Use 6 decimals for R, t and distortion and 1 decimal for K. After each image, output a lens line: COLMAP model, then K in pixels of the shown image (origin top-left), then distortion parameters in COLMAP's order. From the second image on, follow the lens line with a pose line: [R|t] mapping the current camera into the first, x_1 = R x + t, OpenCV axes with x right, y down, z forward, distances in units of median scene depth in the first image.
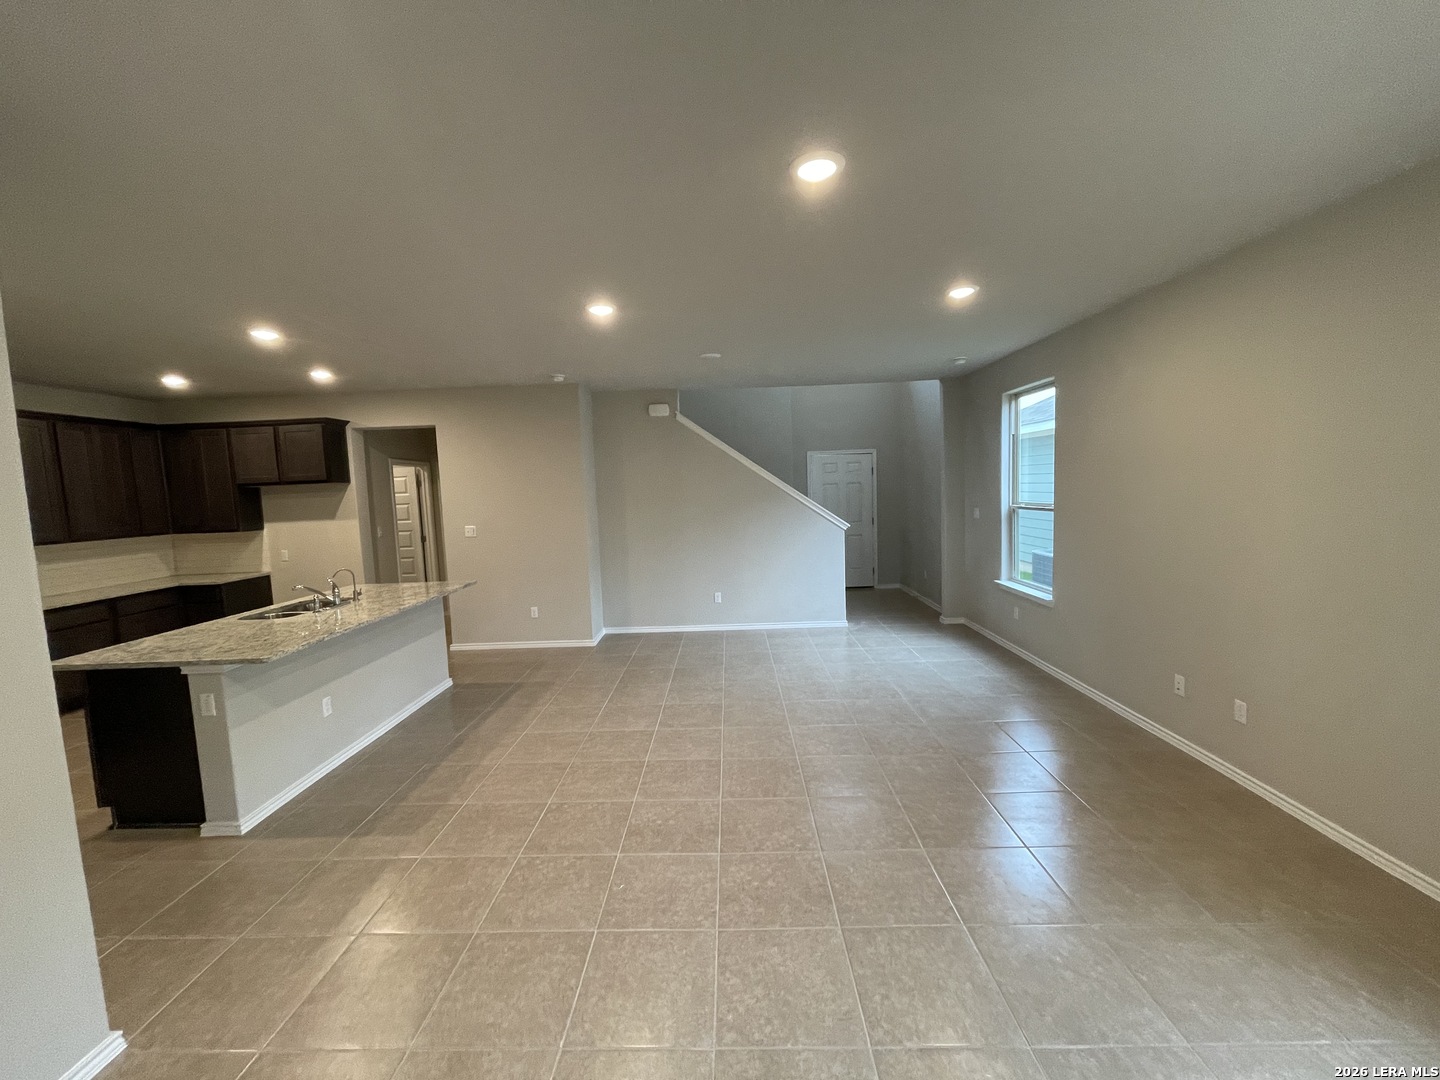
lens RADIAL K [[580.2, 0, 714.3], [0, 580.2, 537.6], [0, 0, 1]] dist [-0.001433, 0.000257]
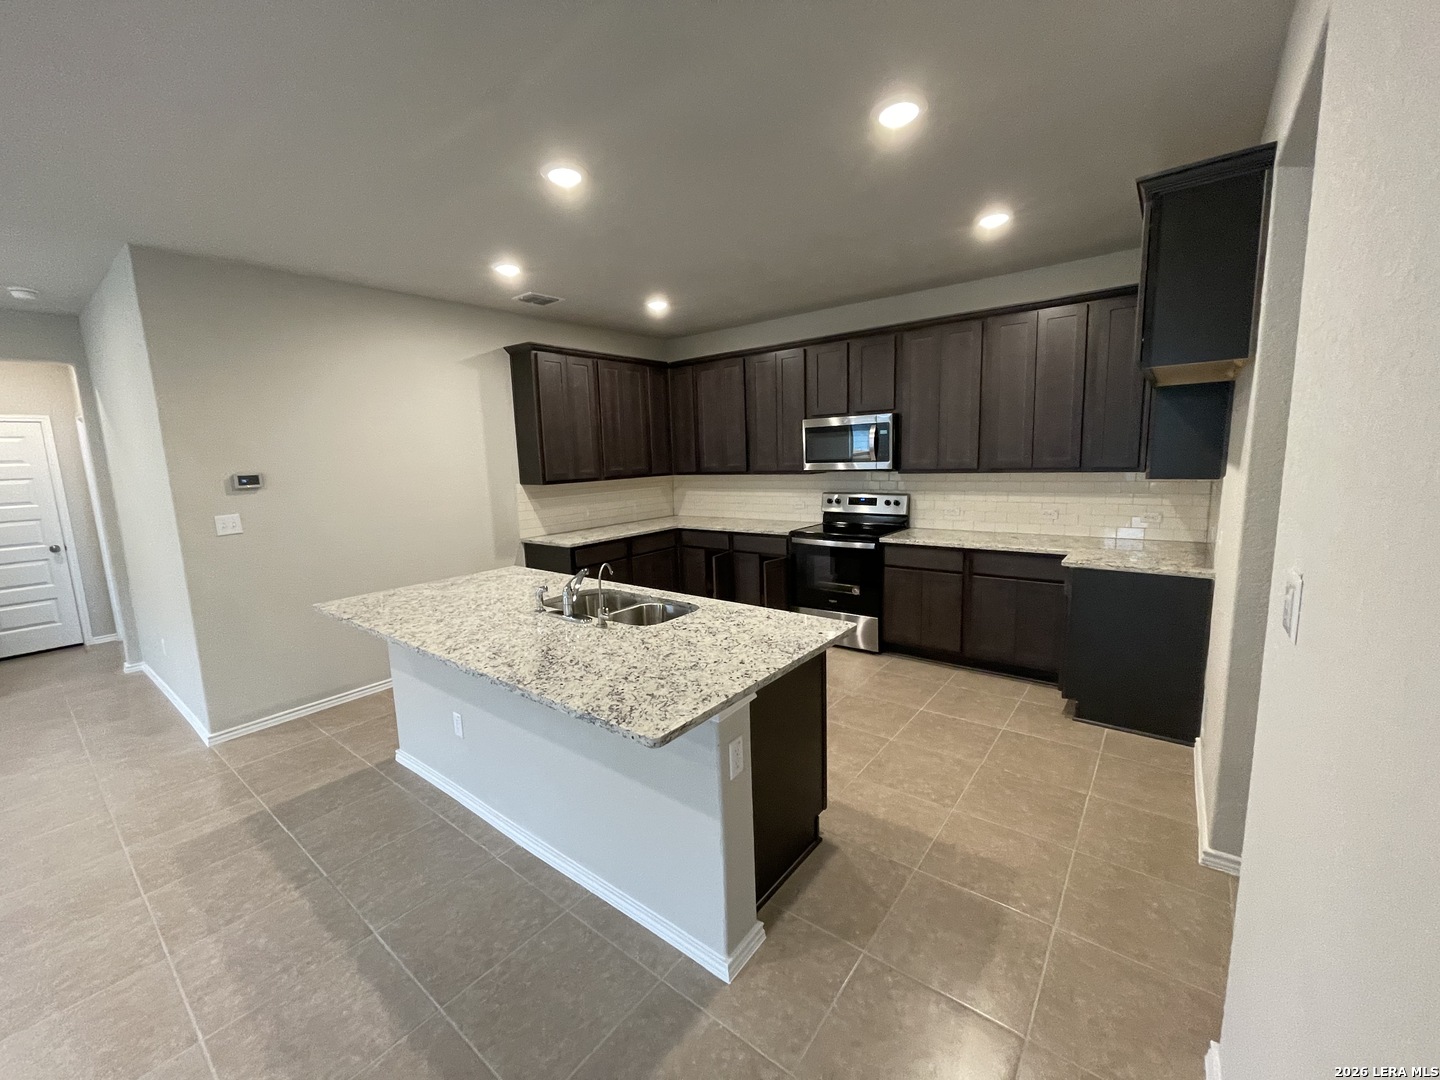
lens RADIAL K [[580.2, 0, 714.3], [0, 580.2, 537.6], [0, 0, 1]] dist [-0.001433, 0.000257]
pose [[-0.600356, 0.174273, -0.780513, -0.229847], [-0.009548, 0.974336, 0.224894, -0.081240], [0.799676, 0.142469, -0.583285, 1.179136]]
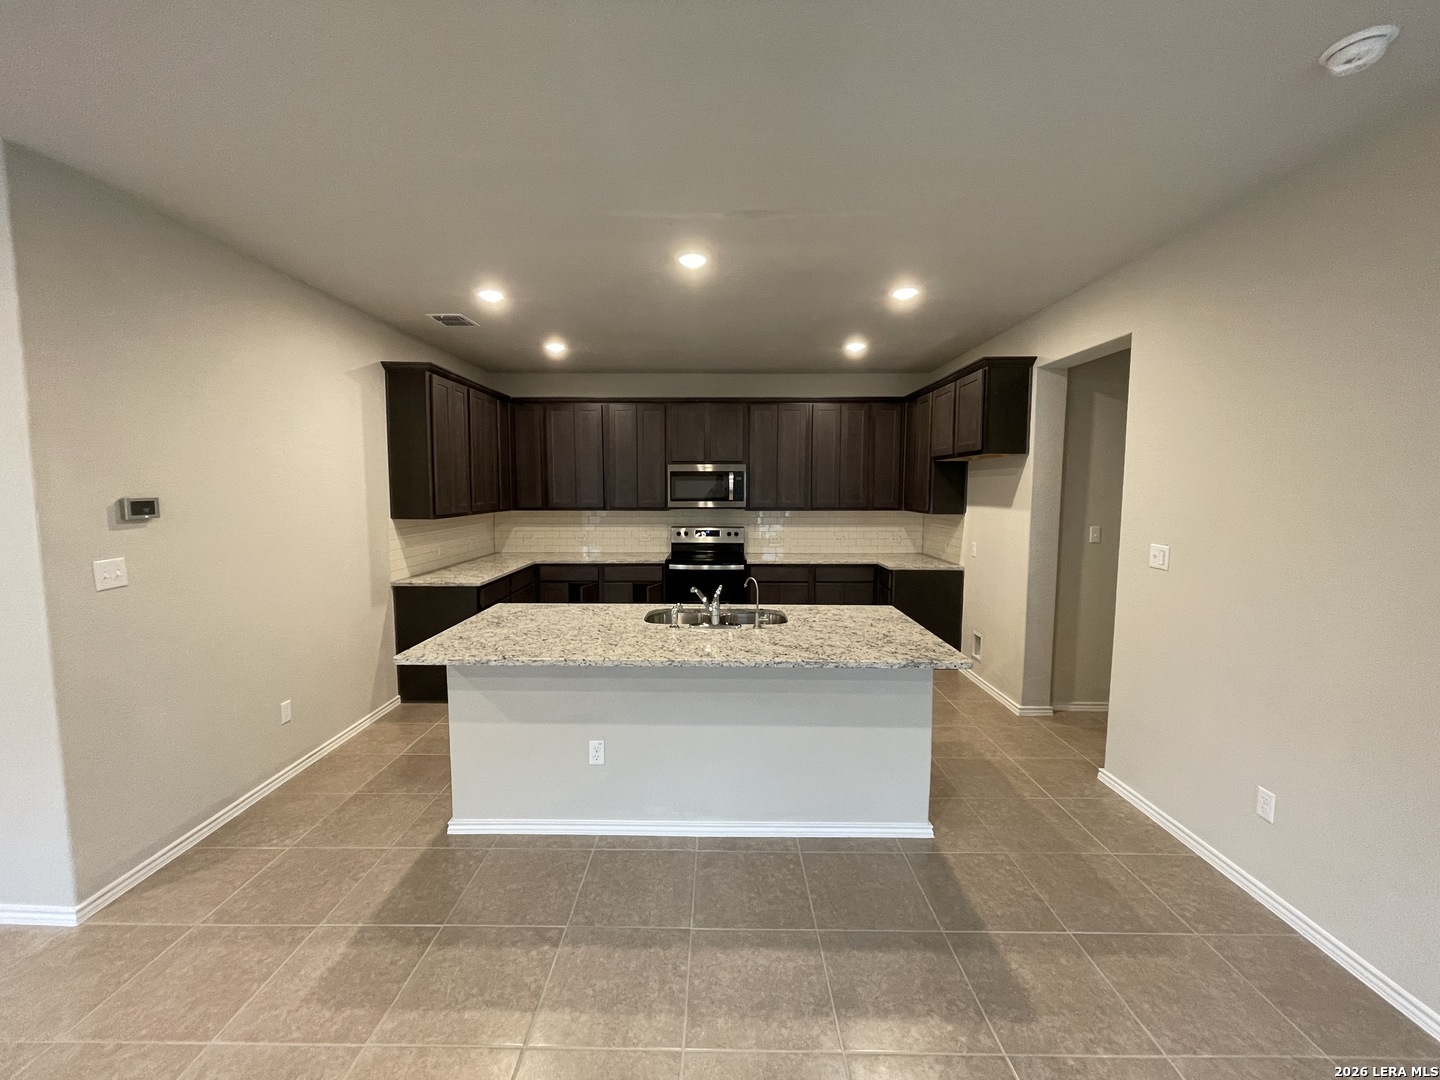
lens RADIAL K [[580.2, 0, 714.3], [0, 580.2, 537.6], [0, 0, 1]] dist [-0.001433, 0.000257]
pose [[0.012328, 0.124618, -0.992128, 0.030682], [-0.086209, 0.988642, 0.123109, -0.062505], [0.996201, 0.084013, 0.022931, 0.786270]]
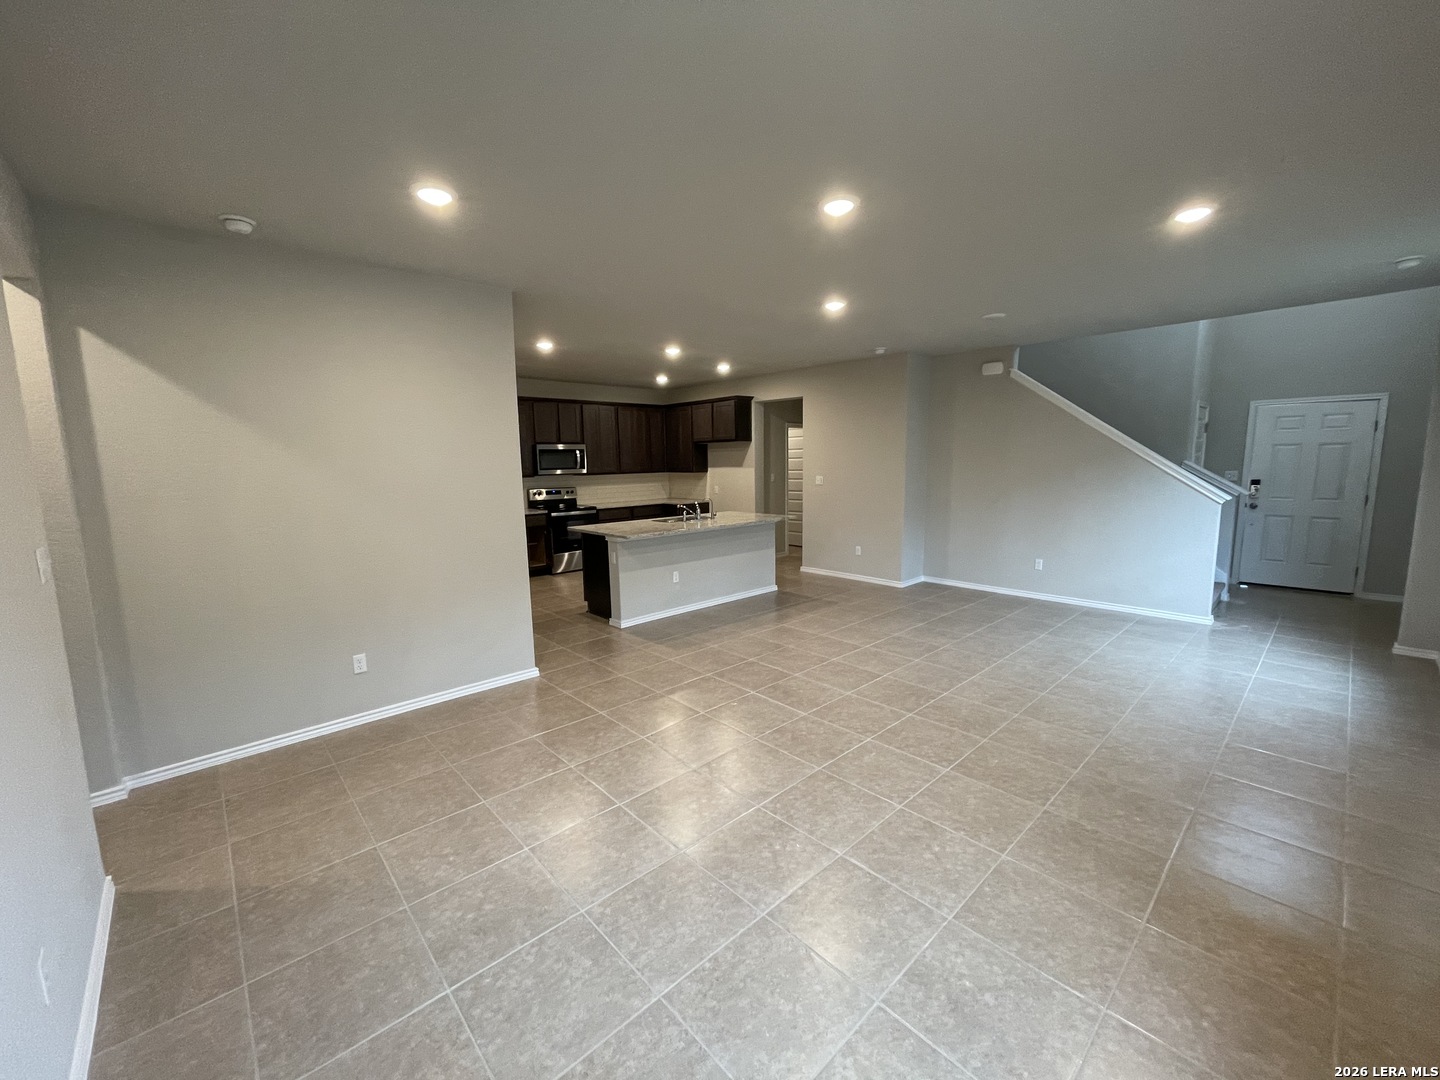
lens RADIAL K [[580.2, 0, 714.3], [0, 580.2, 537.6], [0, 0, 1]] dist [-0.001433, 0.000257]
pose [[0.693066, 0.122084, -0.710461, 0.411193], [-0.070588, 0.992312, 0.101657, 0.001183], [0.717409, -0.020305, 0.696356, -0.057780]]
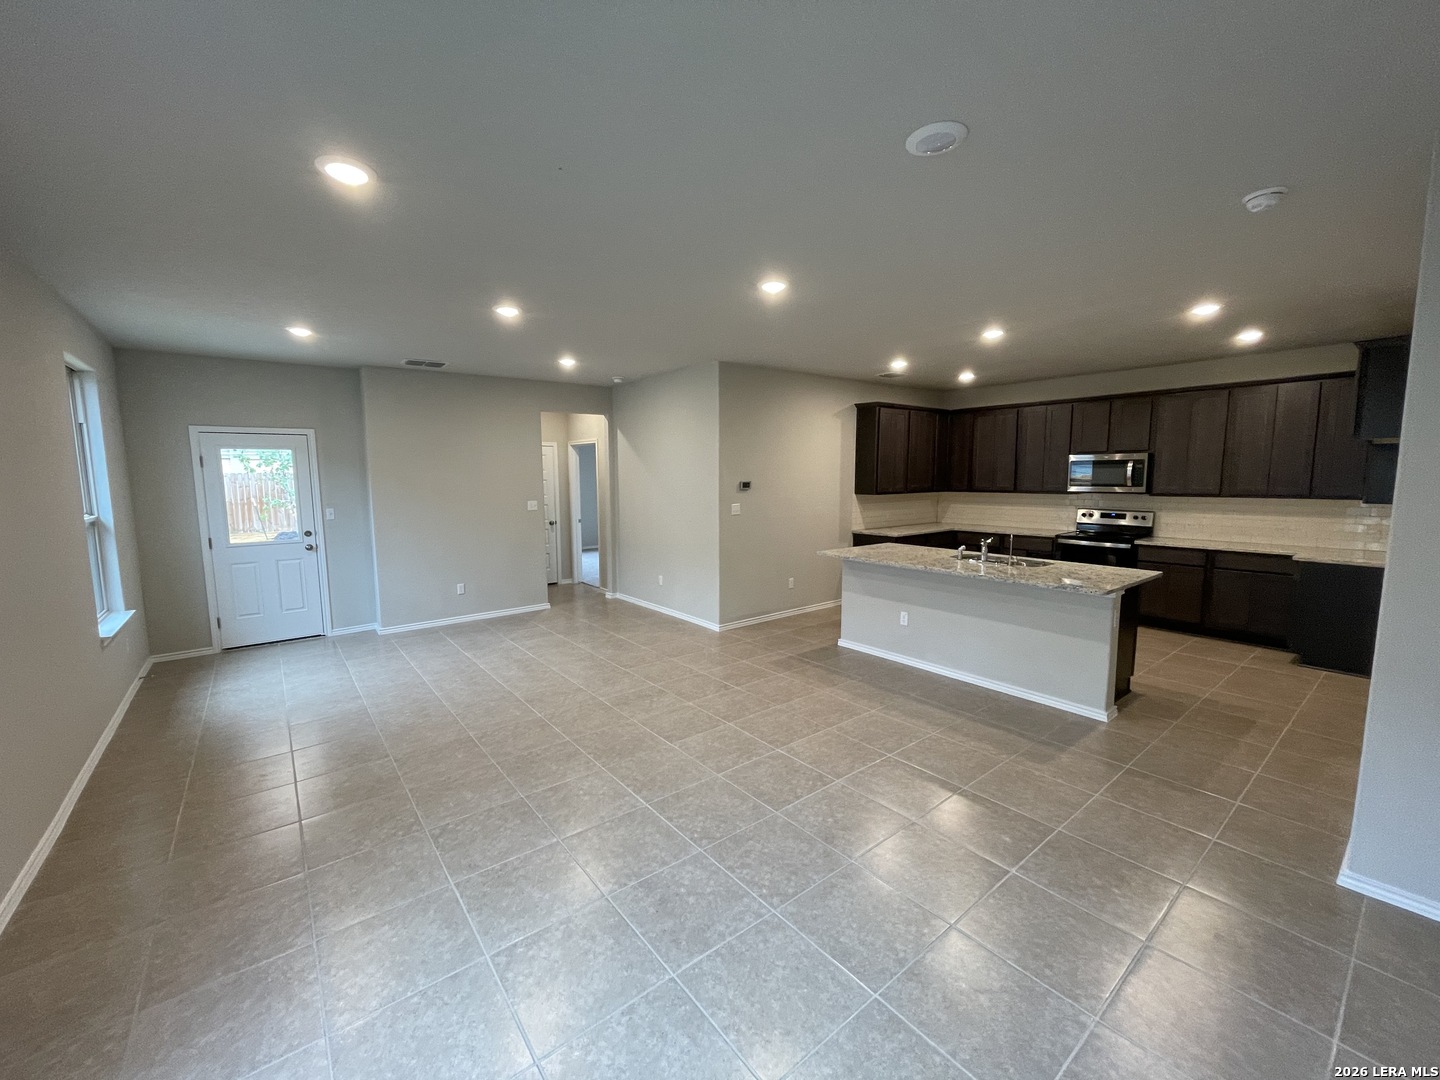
lens RADIAL K [[580.2, 0, 714.3], [0, 580.2, 537.6], [0, 0, 1]] dist [-0.001433, 0.000257]
pose [[-0.770877, 0.111164, -0.627209, 0.382081], [-0.018292, 0.980385, 0.196242, -0.117386], [0.636721, 0.162752, -0.753723, 1.225179]]
